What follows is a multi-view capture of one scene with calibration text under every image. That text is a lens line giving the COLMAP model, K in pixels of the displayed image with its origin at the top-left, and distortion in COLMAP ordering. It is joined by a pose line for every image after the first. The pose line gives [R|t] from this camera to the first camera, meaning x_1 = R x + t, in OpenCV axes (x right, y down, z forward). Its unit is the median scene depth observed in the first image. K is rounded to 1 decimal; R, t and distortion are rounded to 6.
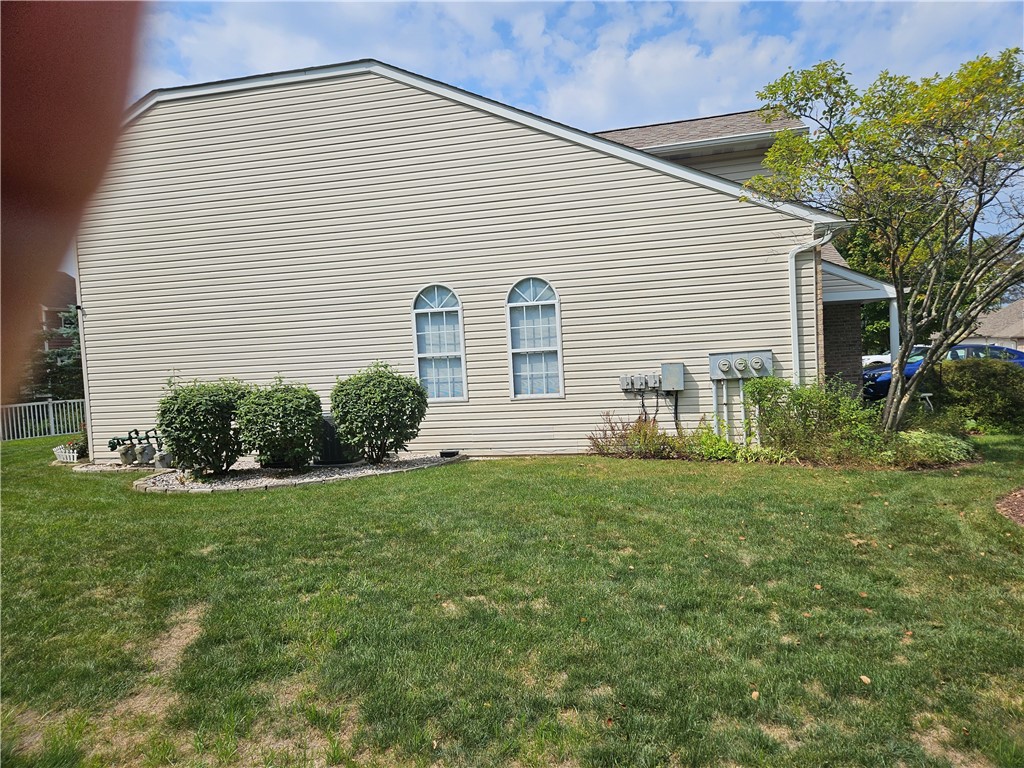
lens RADIAL K [[682.3, 0, 511.8], [0, 682.3, 387.3], [0, 0, 1]] dist [0.068932, -0.054721]
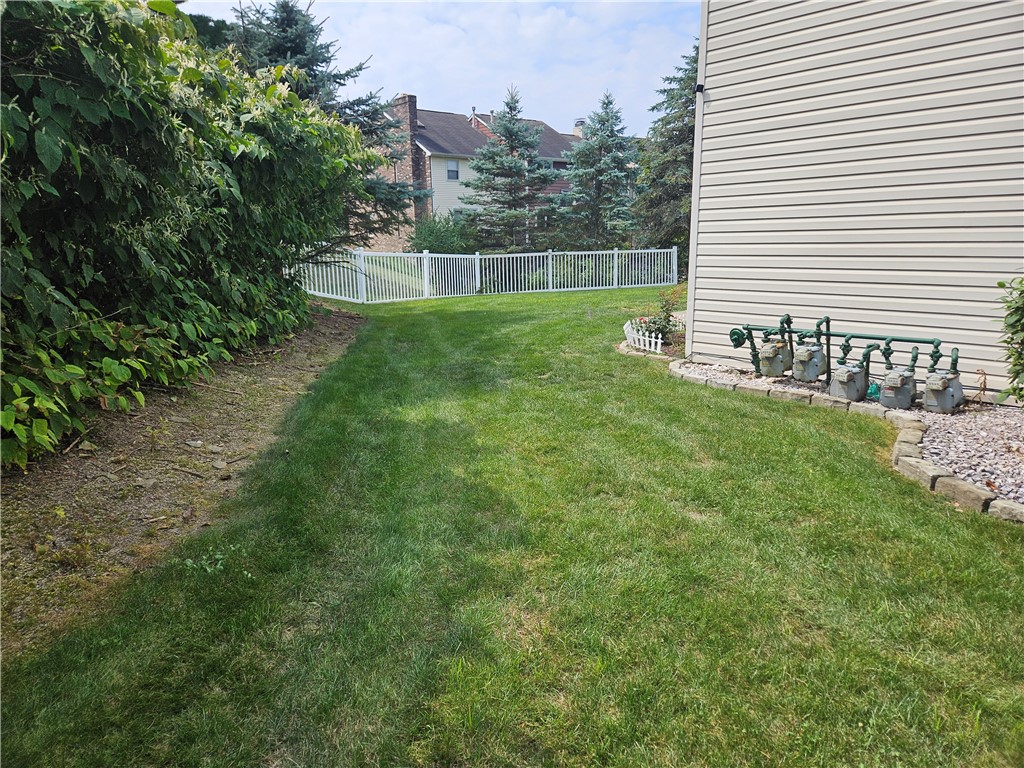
lens RADIAL K [[682.3, 0, 512.0], [0, 682.3, 383.1], [0, 0, 1]] dist [0.068932, -0.054721]
pose [[0.837315, 0.149957, -0.525753, -0.411317], [-0.046320, 0.977649, 0.205078, 0.012267], [0.544754, -0.147362, 0.825546, 0.406561]]
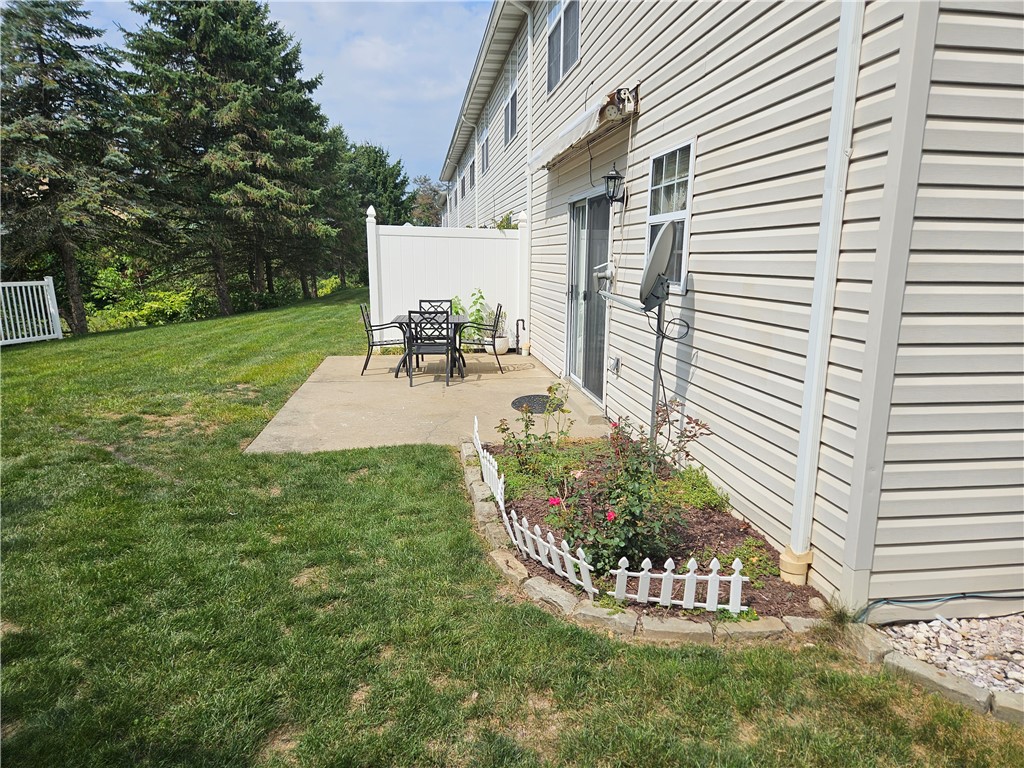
lens RADIAL K [[682.3, 0, 514.3], [0, 682.3, 387.2], [0, 0, 1]] dist [0.068932, -0.054721]
pose [[0.933861, -0.008877, 0.357525, -0.788212], [-0.040594, 0.990600, 0.130625, 0.009327], [-0.355324, -0.136499, 0.924723, 0.841181]]
